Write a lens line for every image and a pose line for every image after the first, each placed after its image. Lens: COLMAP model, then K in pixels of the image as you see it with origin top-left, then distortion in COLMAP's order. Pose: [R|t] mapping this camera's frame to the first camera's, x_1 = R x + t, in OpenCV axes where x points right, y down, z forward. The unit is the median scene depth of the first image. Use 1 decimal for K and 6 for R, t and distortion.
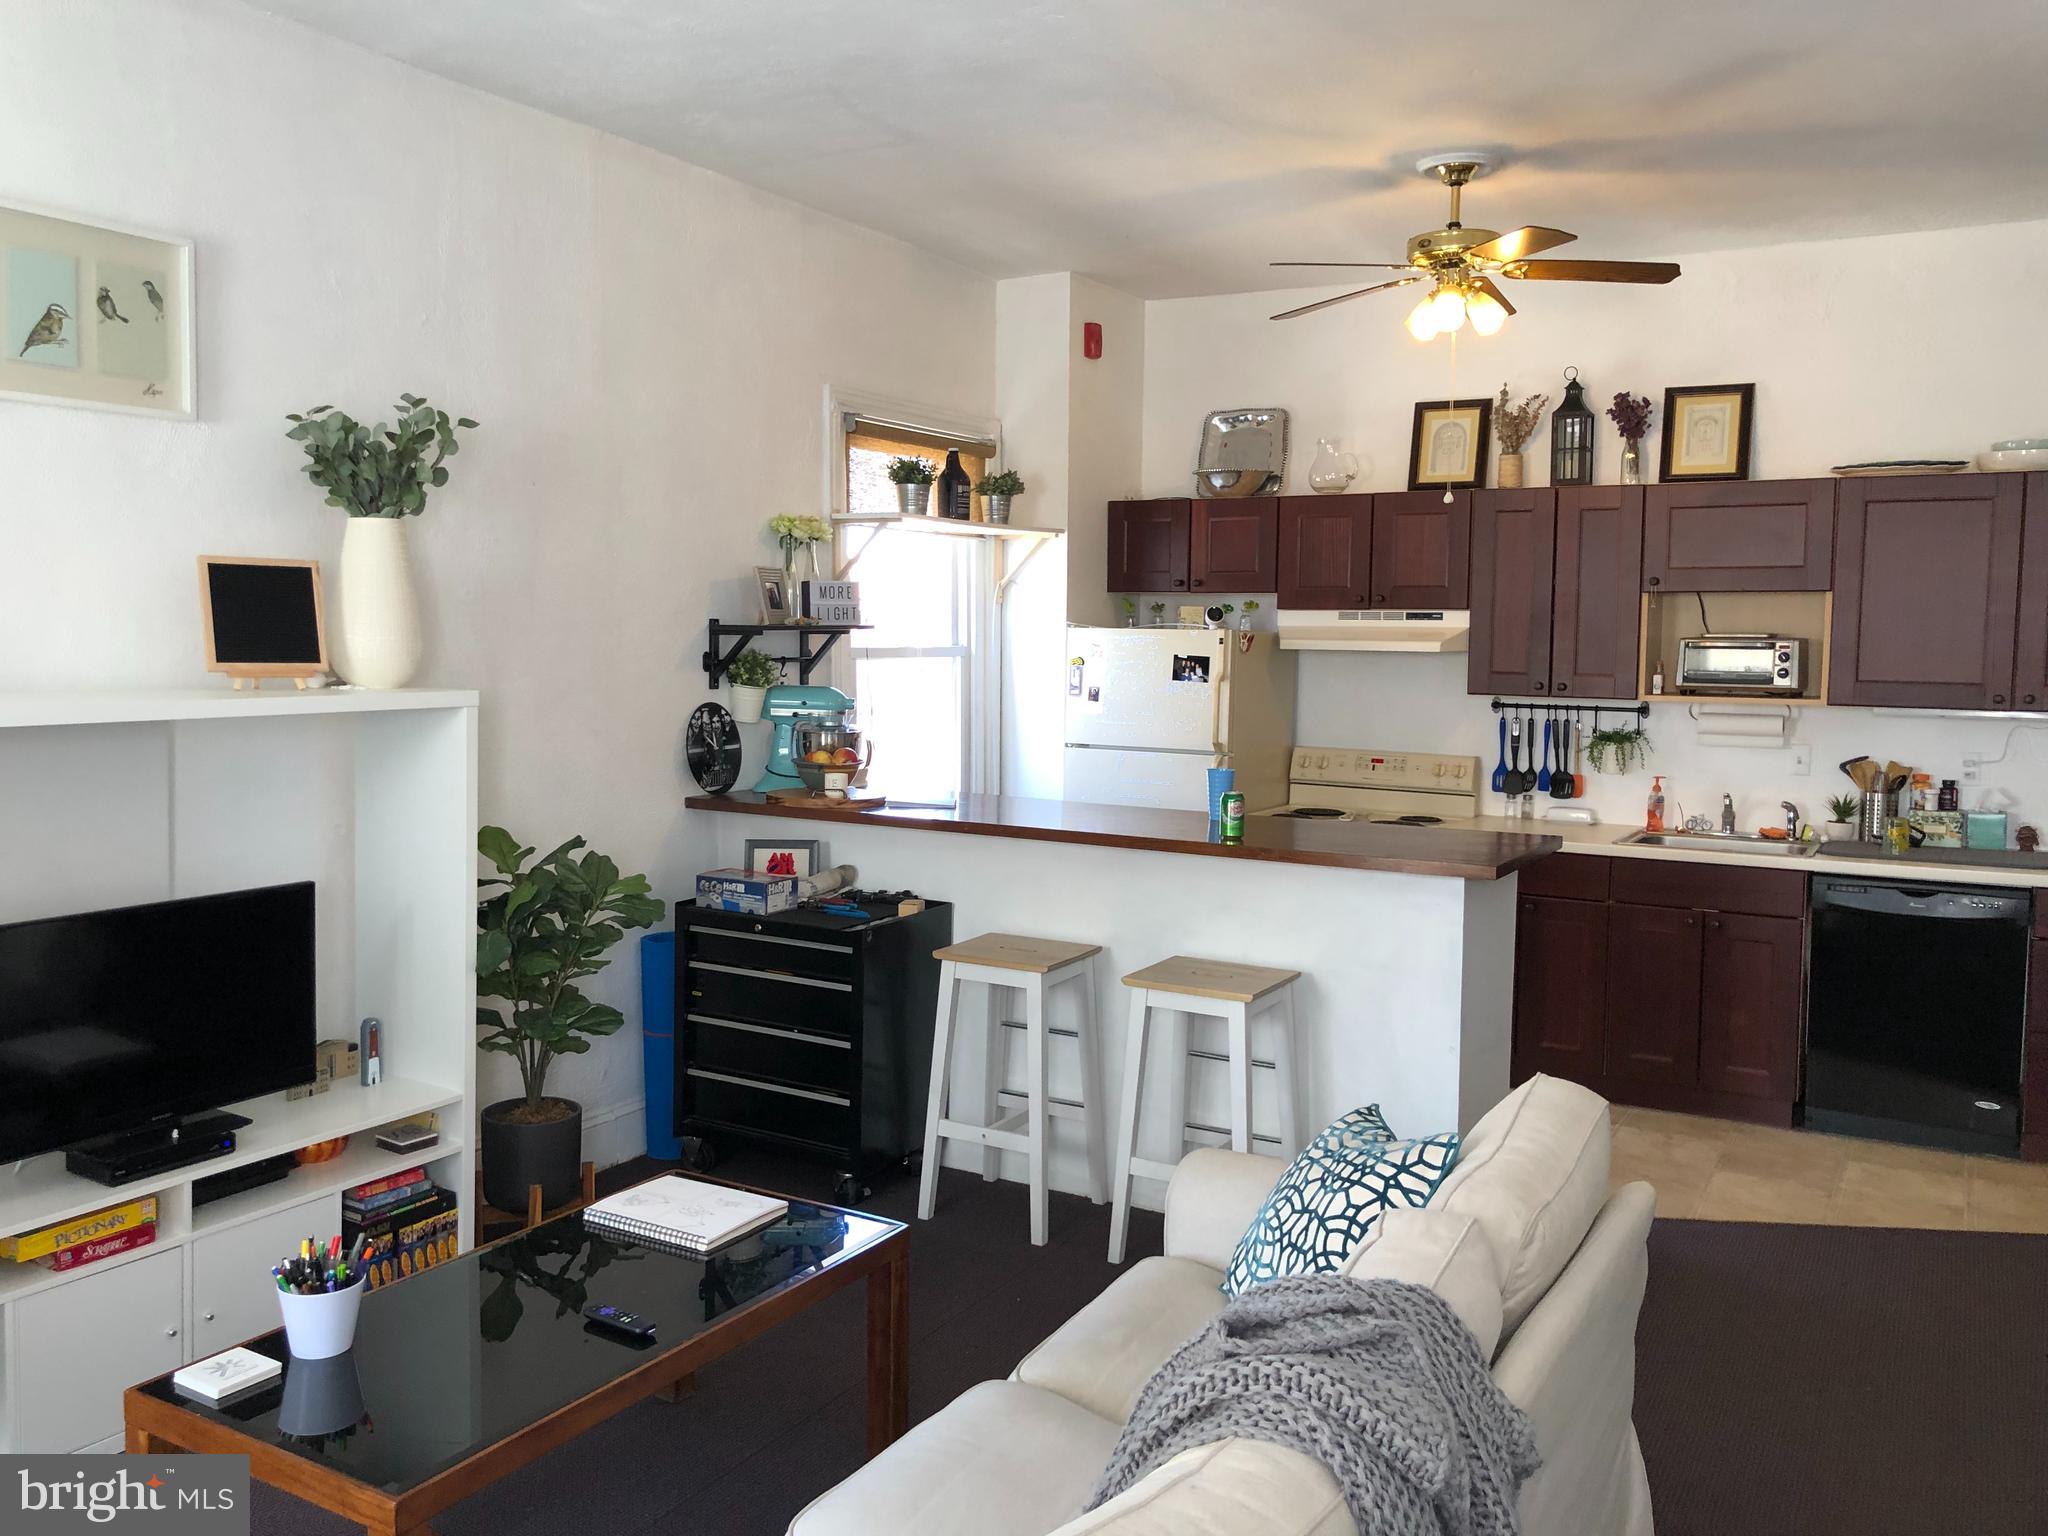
lens RADIAL K [[1662.0, 0, 1014.6], [0, 1662.0, 747.7], [0, 0, 1]] dist [0.036939, -0.043261]
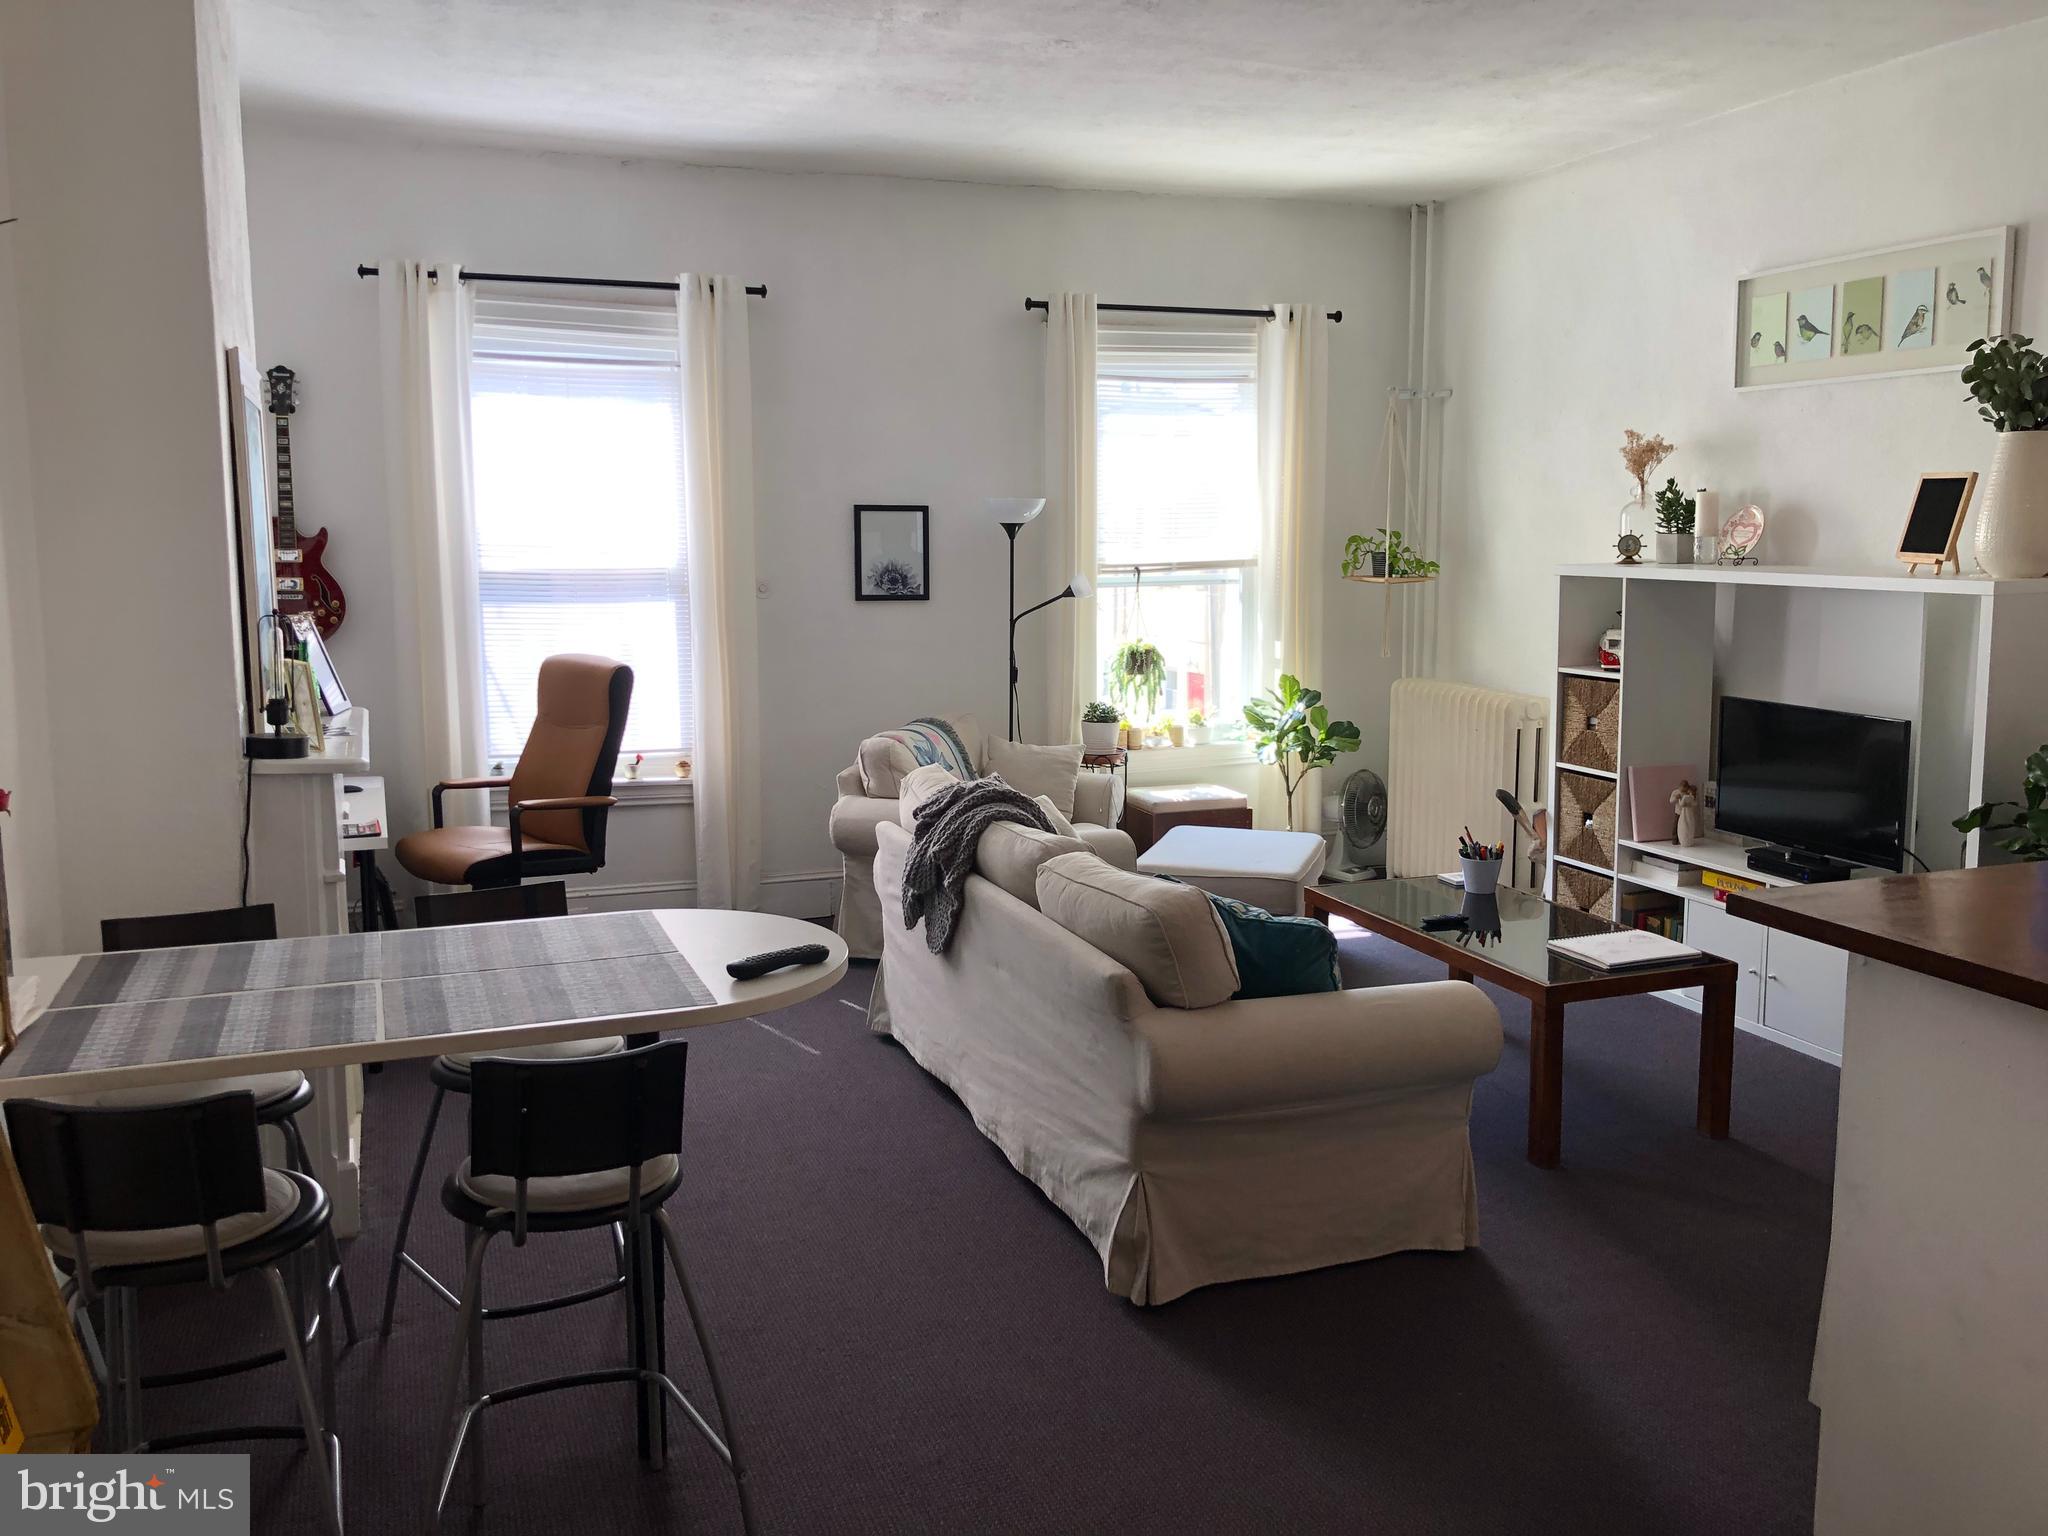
lens RADIAL K [[1662.0, 0, 1035.5], [0, 1662.0, 759.2], [0, 0, 1]] dist [0.036939, -0.043261]
pose [[-0.628377, 0.097213, -0.771811, 1.088514], [-0.064520, 0.982229, 0.176246, -0.081663], [0.775229, 0.160546, -0.610938, 1.354932]]
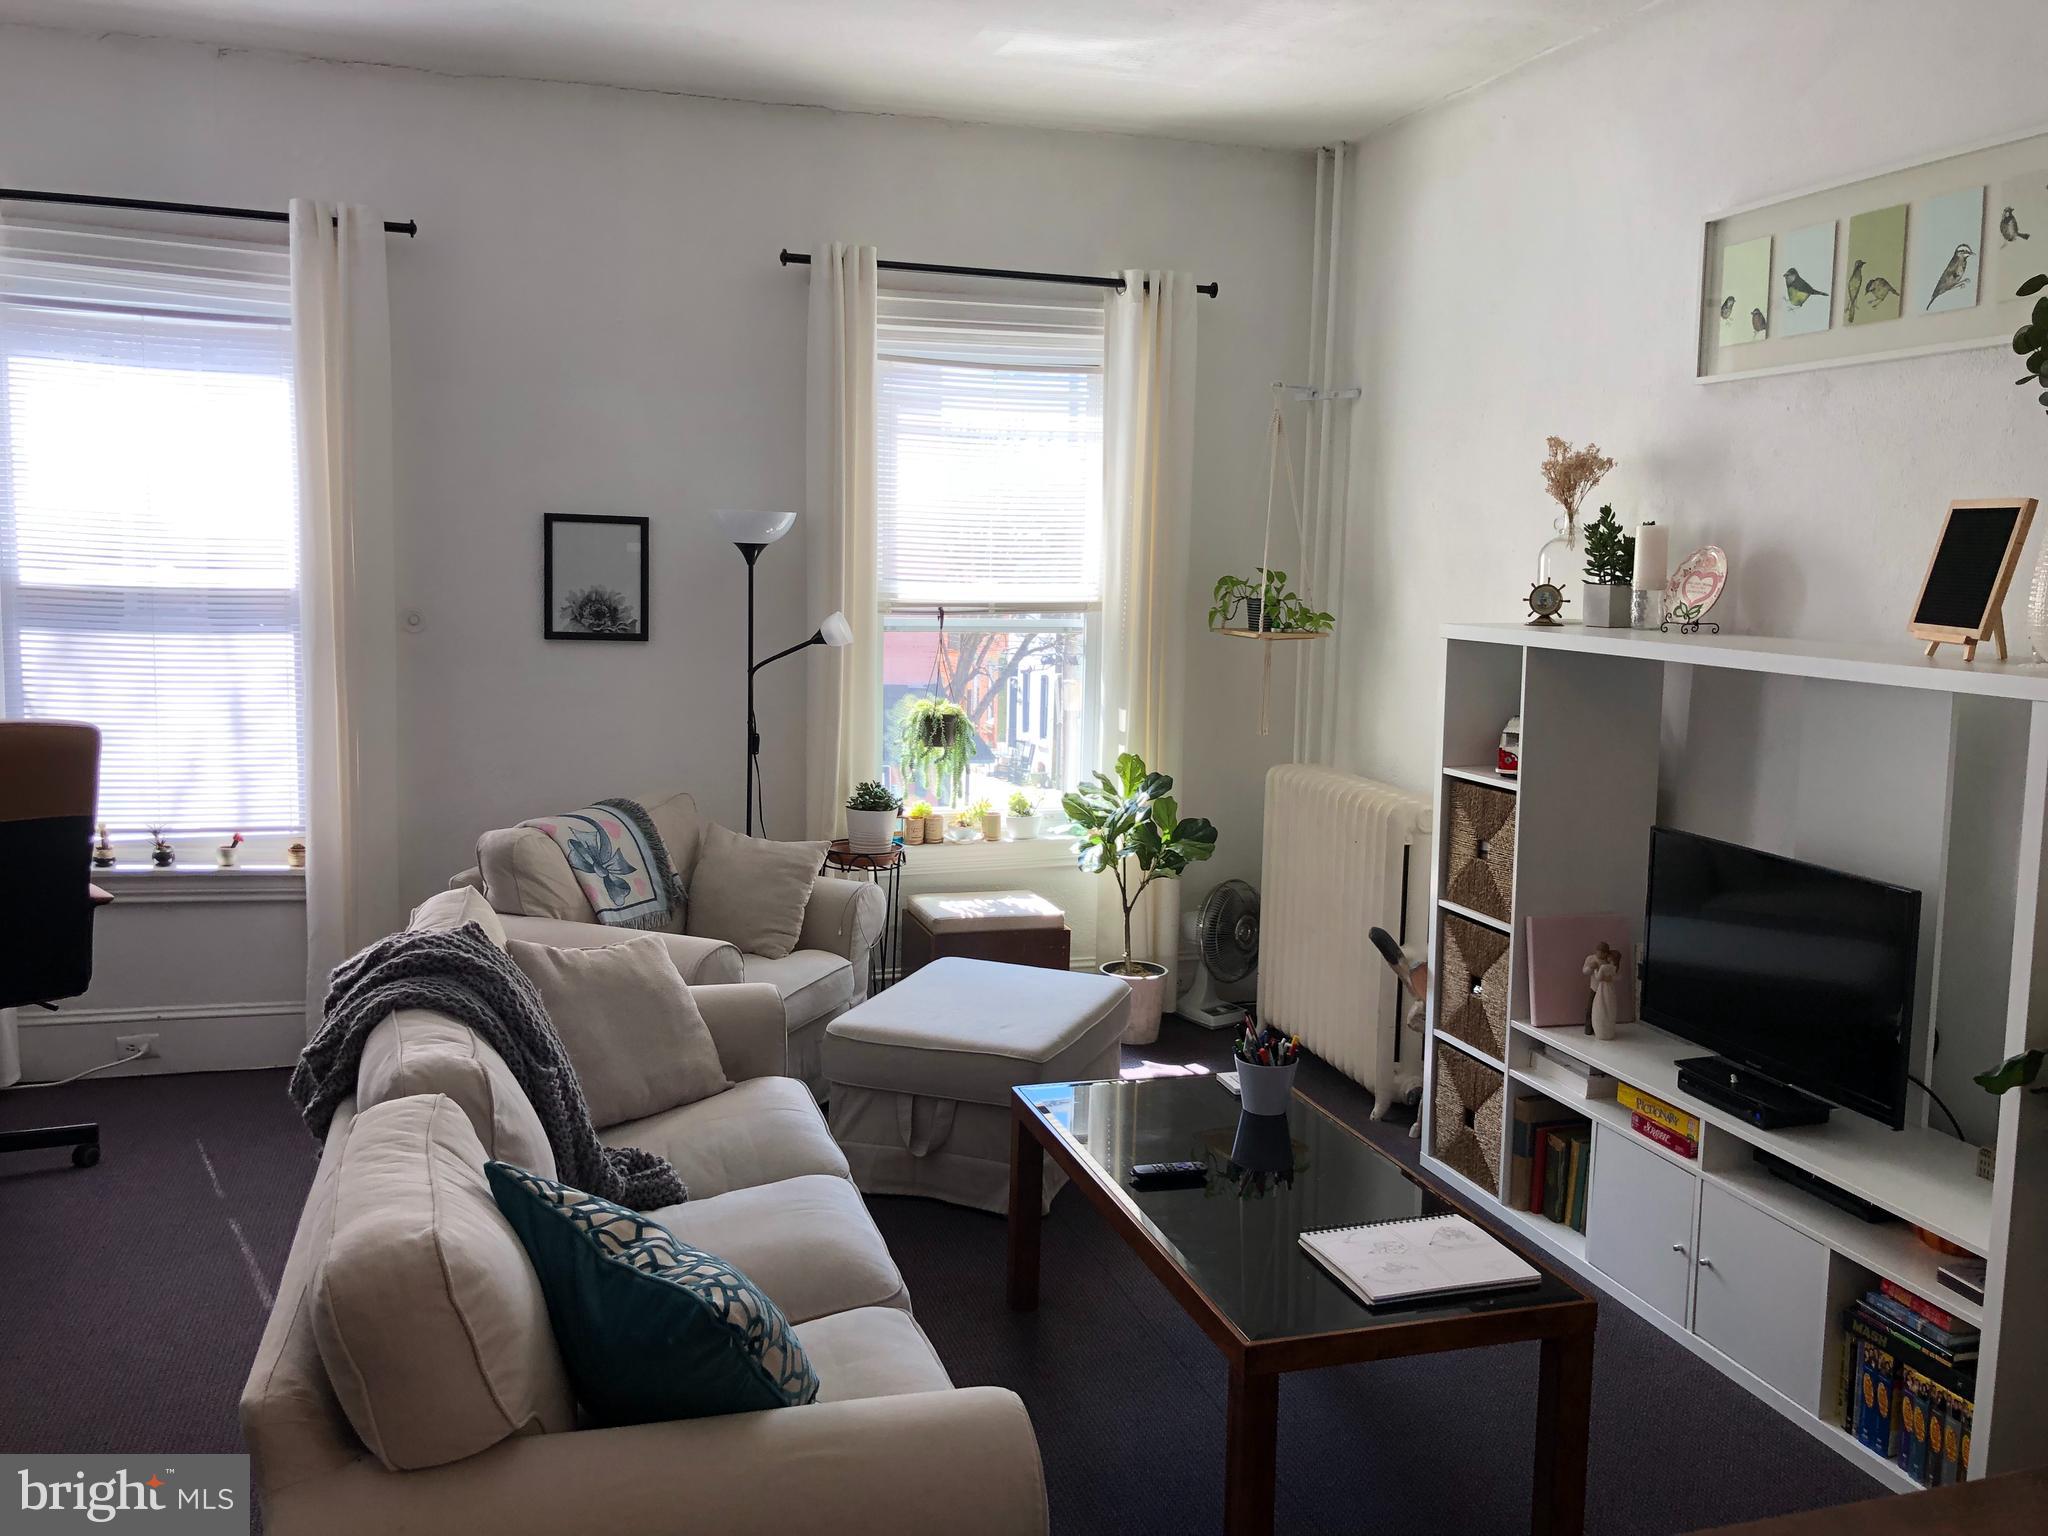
lens RADIAL K [[1662.0, 0, 1030.2], [0, 1662.0, 756.0], [0, 0, 1]] dist [0.036939, -0.043261]
pose [[-0.673058, 0.057247, -0.737371, 0.505813], [-0.090986, 0.983017, 0.159369, -0.081476], [0.733972, 0.174355, -0.656419, 1.283676]]
